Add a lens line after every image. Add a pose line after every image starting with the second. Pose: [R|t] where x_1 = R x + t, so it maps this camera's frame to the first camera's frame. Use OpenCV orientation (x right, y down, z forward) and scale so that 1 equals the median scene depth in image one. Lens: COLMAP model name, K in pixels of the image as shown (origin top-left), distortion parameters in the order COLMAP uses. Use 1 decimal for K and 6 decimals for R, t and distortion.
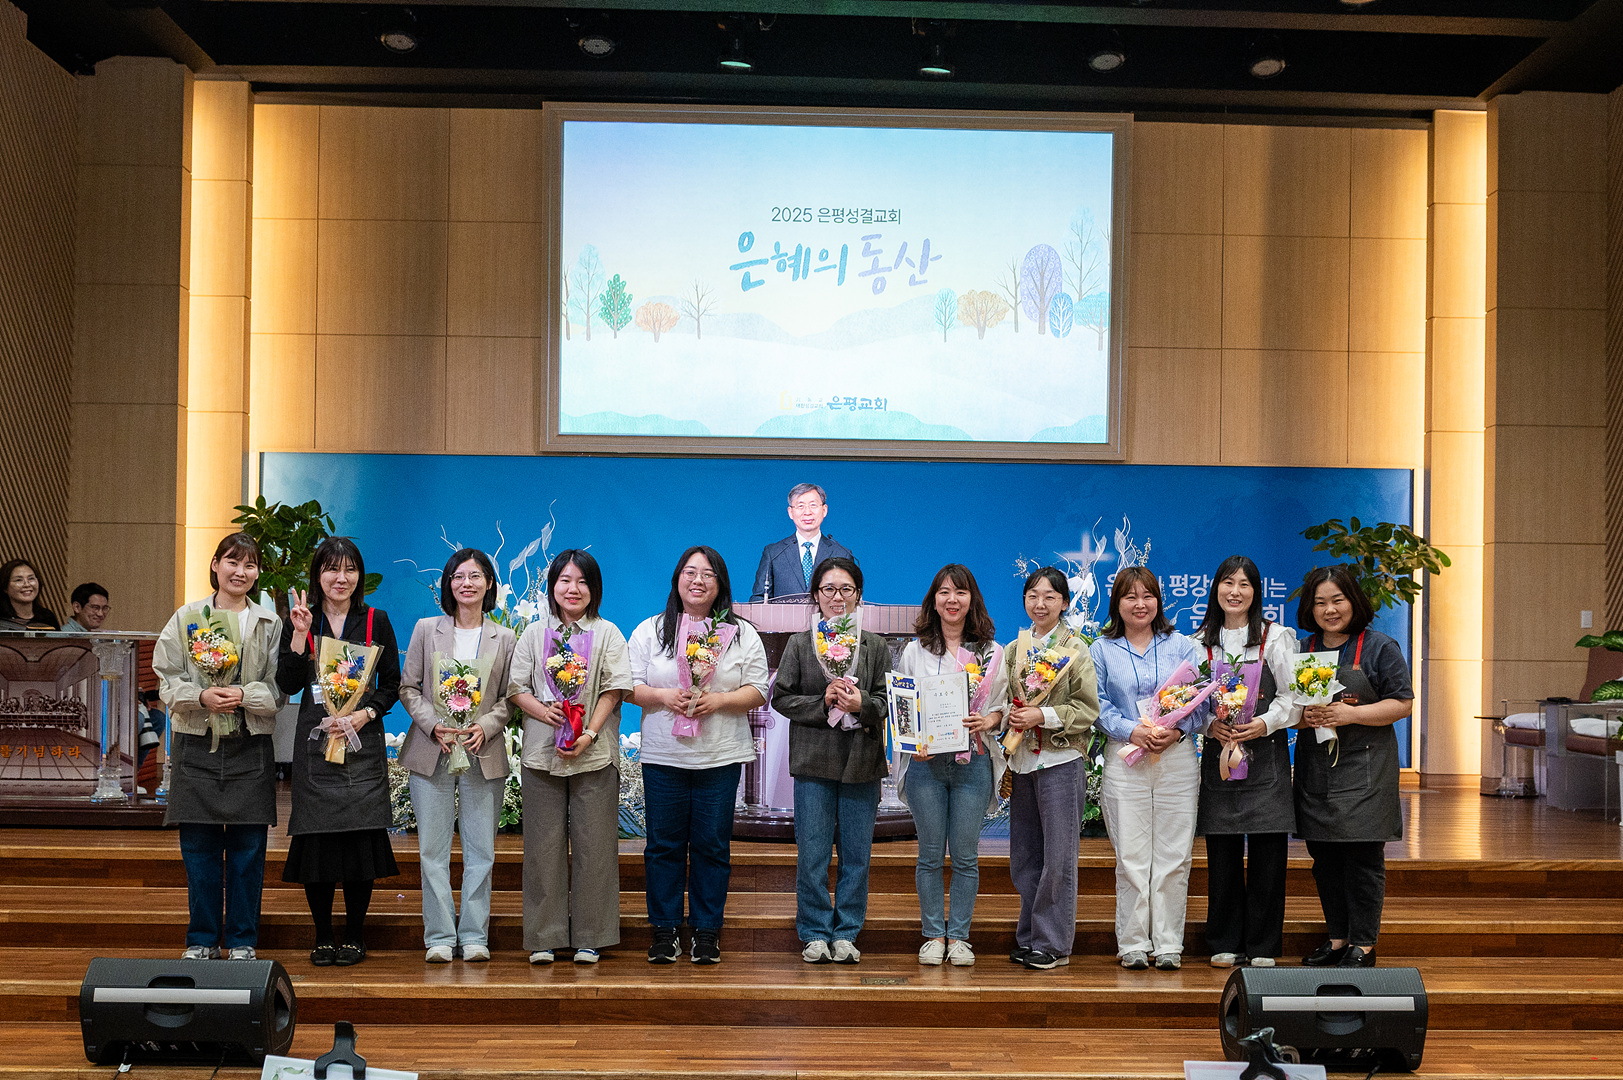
lens RADIAL K [[1779.0, 0, 816.5], [0, 1779.0, 612.4], [0, 0, 1]] dist [-0.012885, -0.002074]
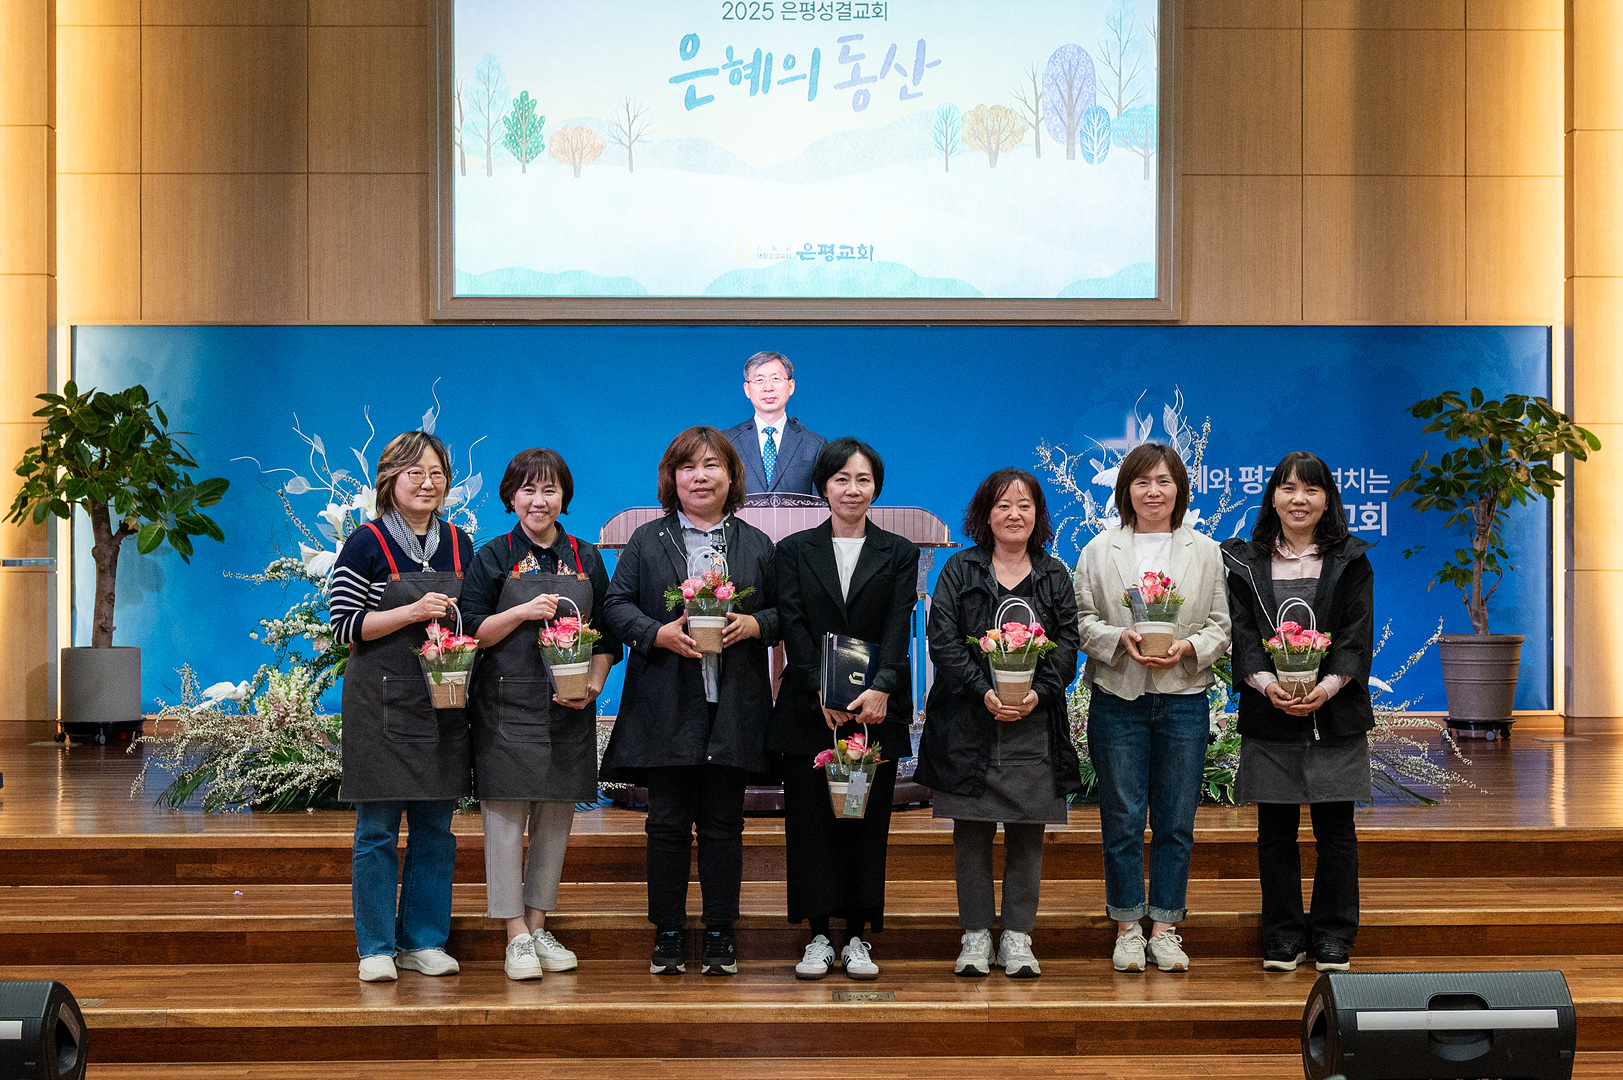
lens RADIAL K [[2191.7, 0, 811.5], [0, 2191.7, 540.0], [0, 0, 1]] dist [-0.008902, 0.010295]
pose [[0.999892, -0.014020, -0.004348, 0.015012], [0.014037, 0.999894, 0.003906, 0.004865], [0.004293, -0.003967, 0.999983, 0.039112]]
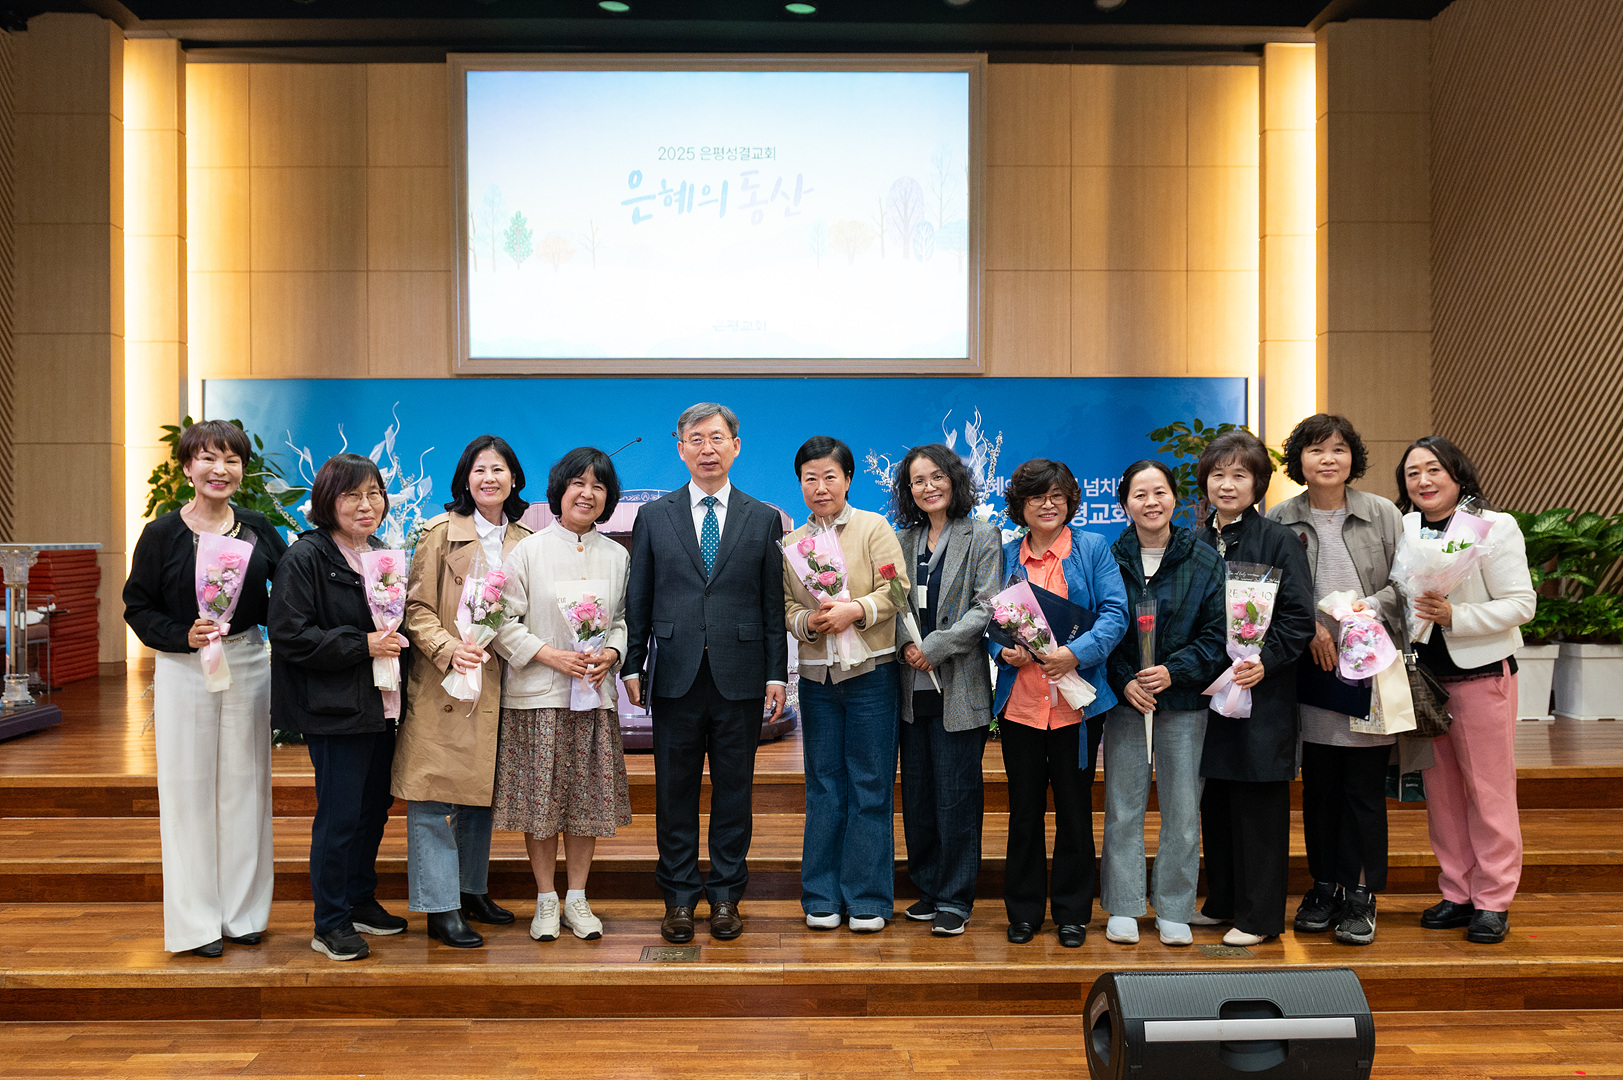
lens RADIAL K [[1078.0, 0, 811.5], [0, 1078.0, 540.0], [0, 0, 1]] dist [-0.005848, -0.002532]
pose [[0.999828, -0.014969, -0.010954, 0.073426], [0.015089, 0.999826, 0.010978, 0.008566], [0.010787, -0.011141, 0.999880, 0.335292]]
